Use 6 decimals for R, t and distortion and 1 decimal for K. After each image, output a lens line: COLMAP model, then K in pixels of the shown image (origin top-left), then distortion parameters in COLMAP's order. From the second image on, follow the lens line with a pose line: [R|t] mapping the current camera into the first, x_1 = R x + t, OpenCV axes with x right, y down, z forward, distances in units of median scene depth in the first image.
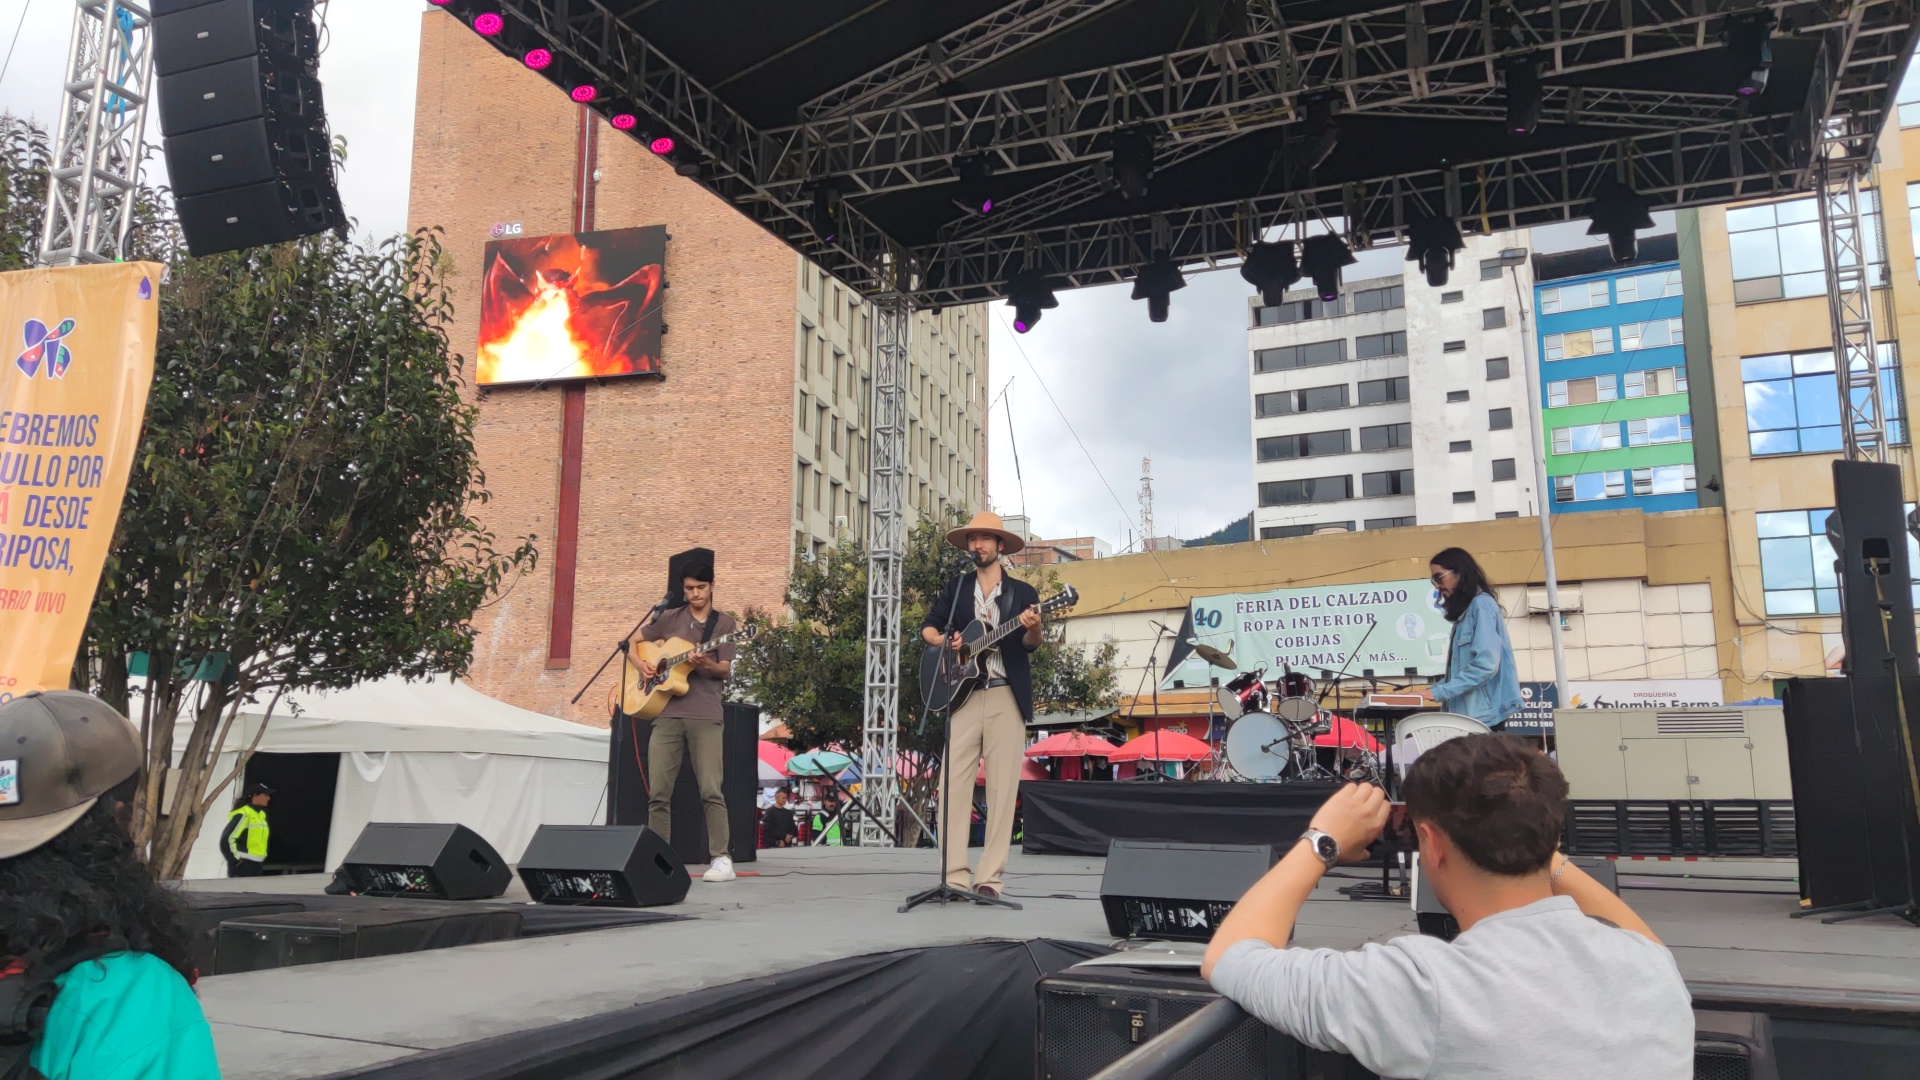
lens RADIAL K [[1400.3, 0, 949.2], [0, 1400.3, 555.8], [0, 0, 1]] dist [0.087166, -0.107509]
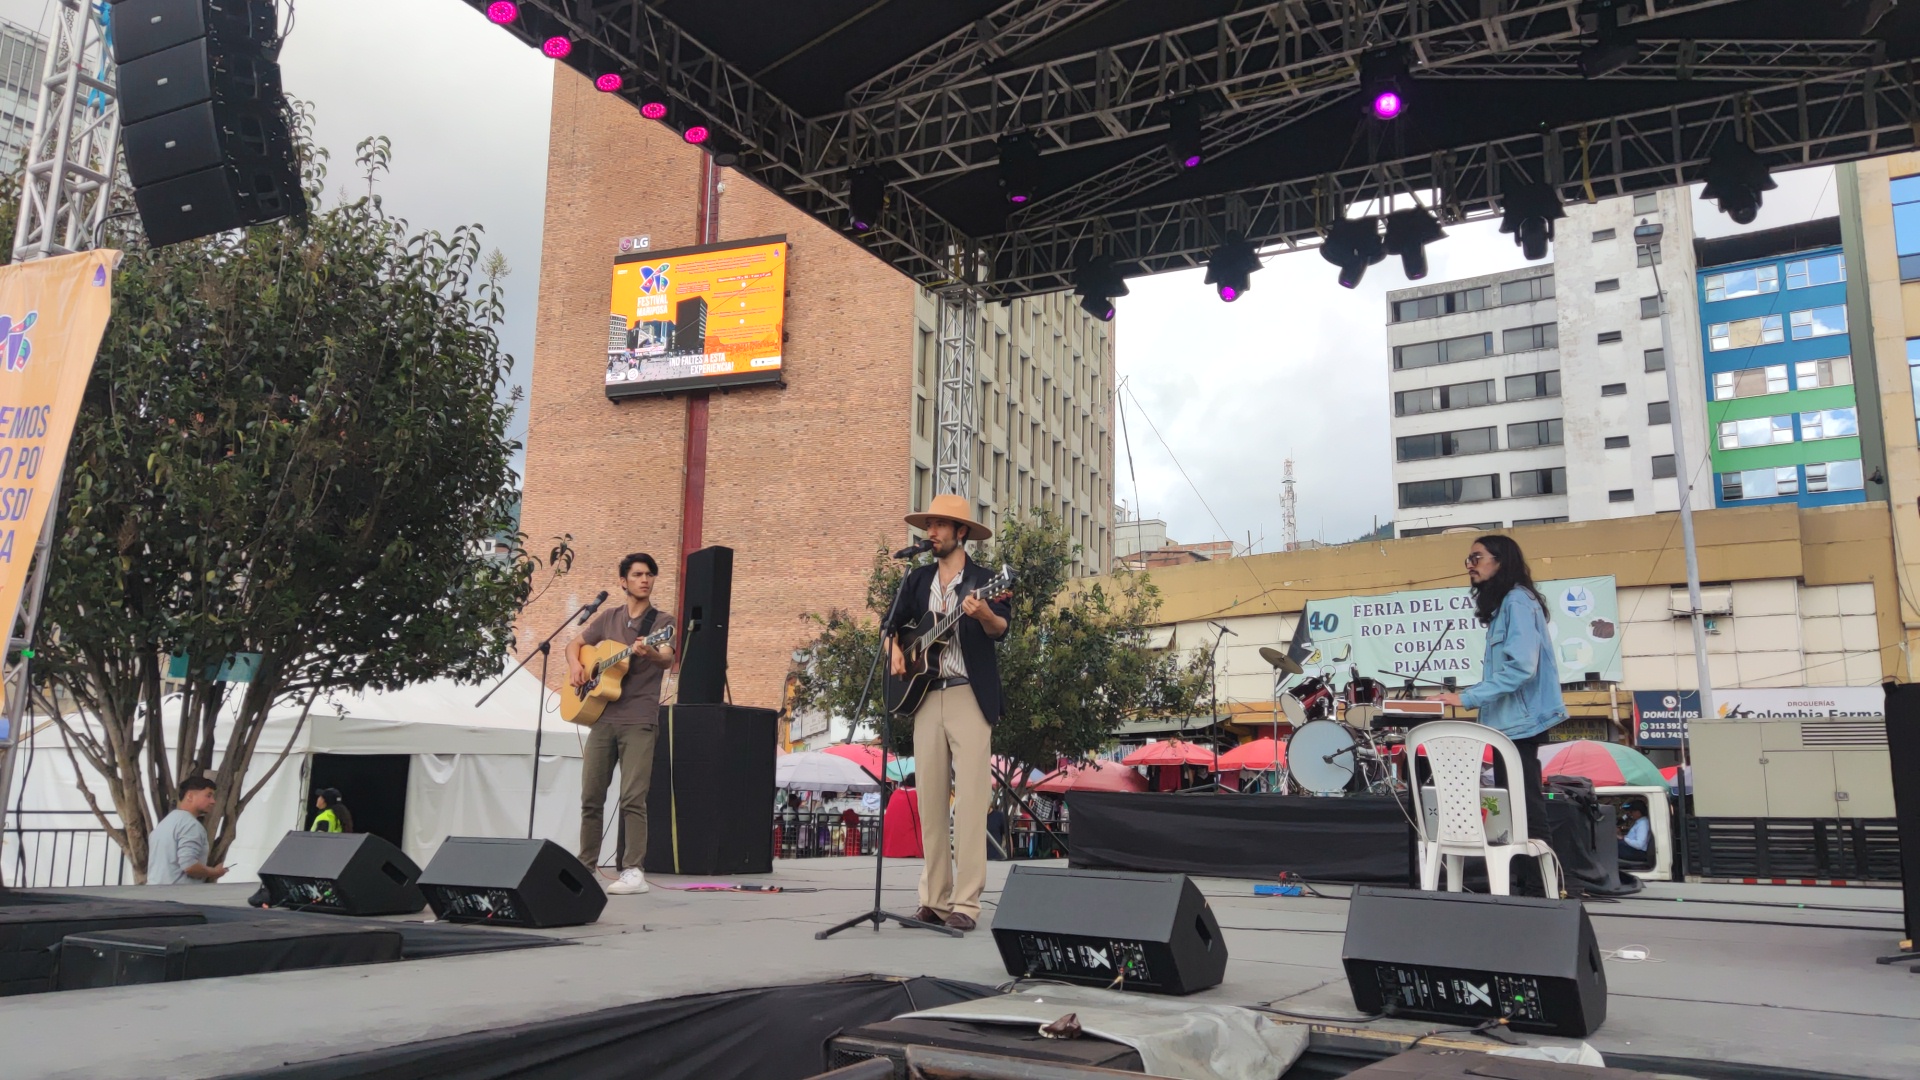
lens RADIAL K [[1392.8, 0, 948.1], [0, 1392.8, 560.2], [0, 0, 1]] dist [0.102385, -0.147947]
pose [[0.994864, -0.005382, -0.101082, 0.052414], [0.005261, 0.999985, -0.001458, 0.004347], [0.101088, 0.000918, 0.994877, 0.041278]]
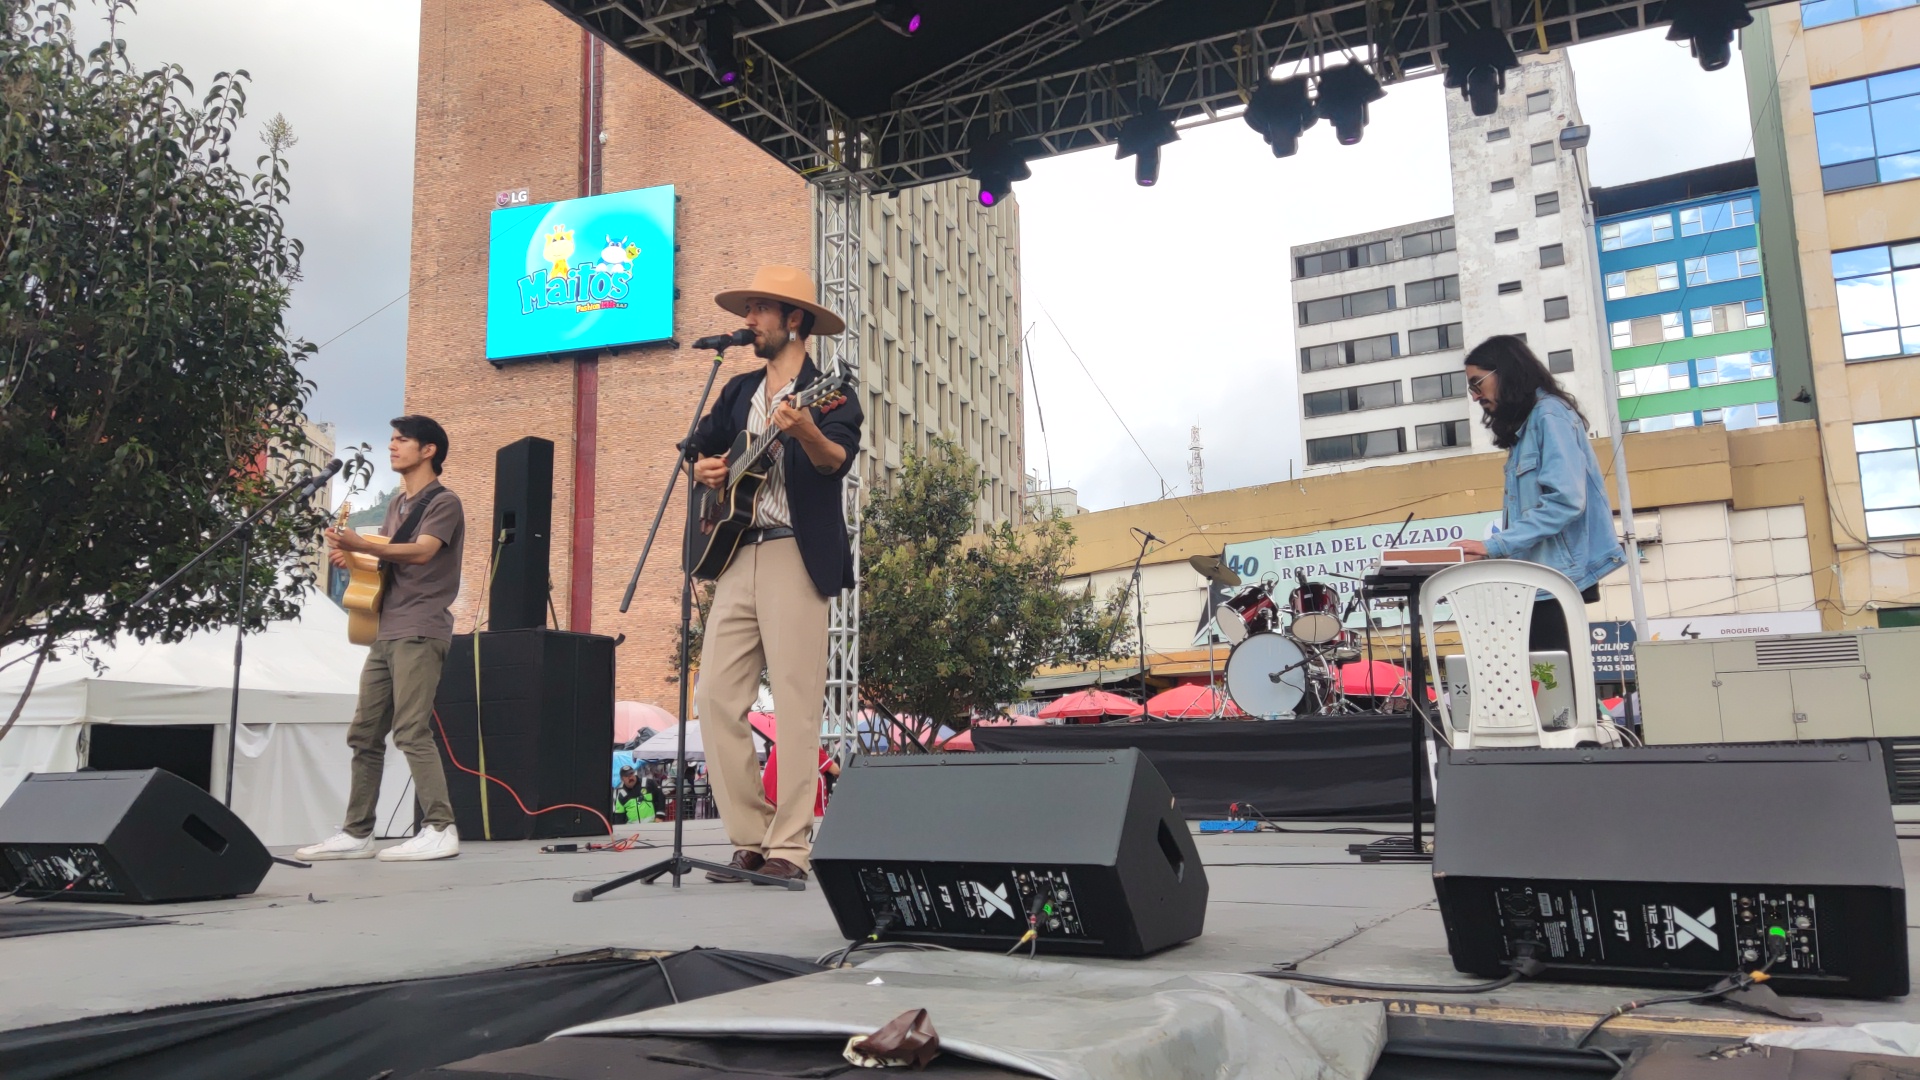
lens RADIAL K [[1392.8, 0, 948.1], [0, 1392.8, 560.2], [0, 0, 1]] dist [0.102385, -0.147947]
pose [[0.998707, -0.031738, -0.039715, 0.055767], [0.032410, 0.999340, 0.016377, 0.039276], [0.039169, -0.017643, 0.999077, 0.155310]]
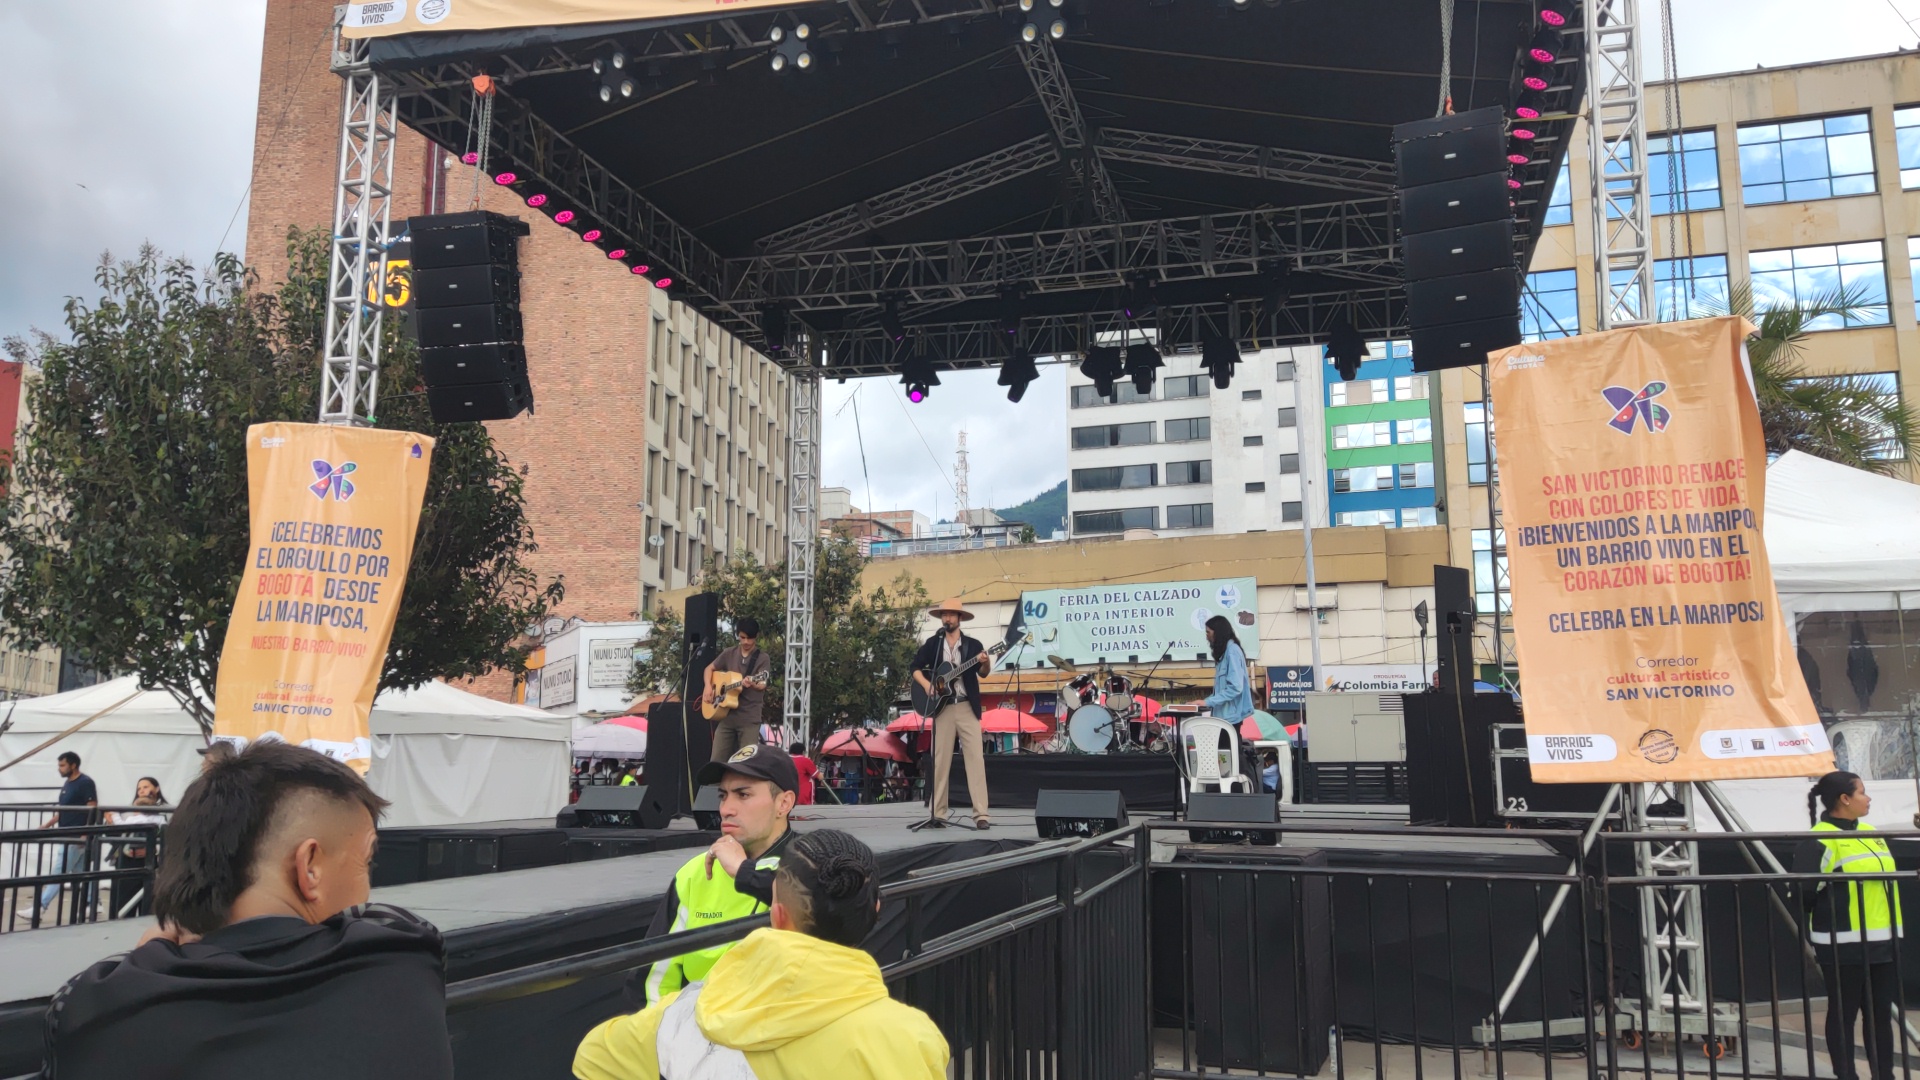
lens RADIAL K [[1407.2, 0, 960.0], [0, 1407.2, 564.5], [0, 0, 1]] dist [0.104164, -0.197665]
pose [[0.989920, 0.010708, 0.141225, -0.088146], [-0.015001, 0.999456, 0.029364, -0.053455], [-0.140834, -0.031186, 0.989542, -0.294279]]
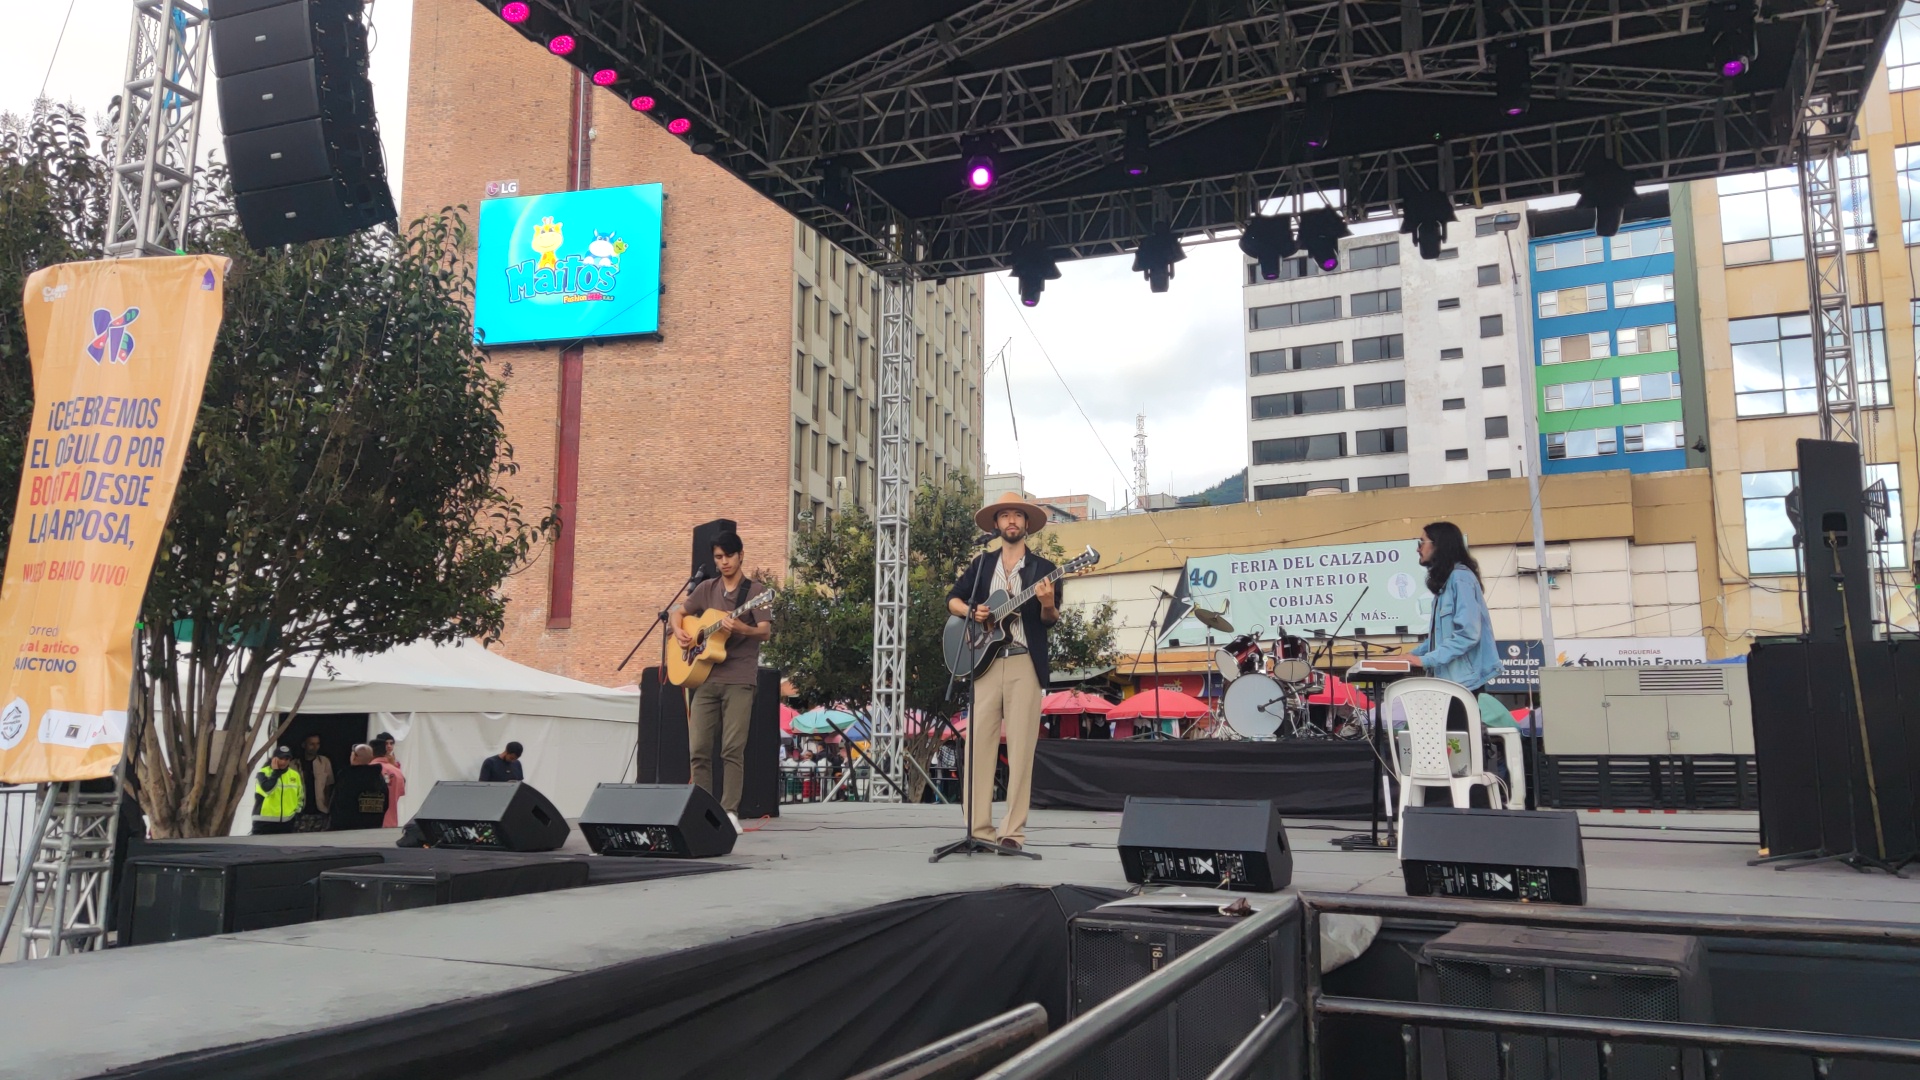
lens RADIAL K [[1400.3, 0, 949.2], [0, 1400.3, 555.8], [0, 0, 1]] dist [0.087166, -0.107509]
pose [[0.999987, -0.002095, 0.004695, -0.009362], [0.001950, 0.999522, 0.030844, -0.006810], [-0.004758, -0.030834, 0.999513, -0.031363]]
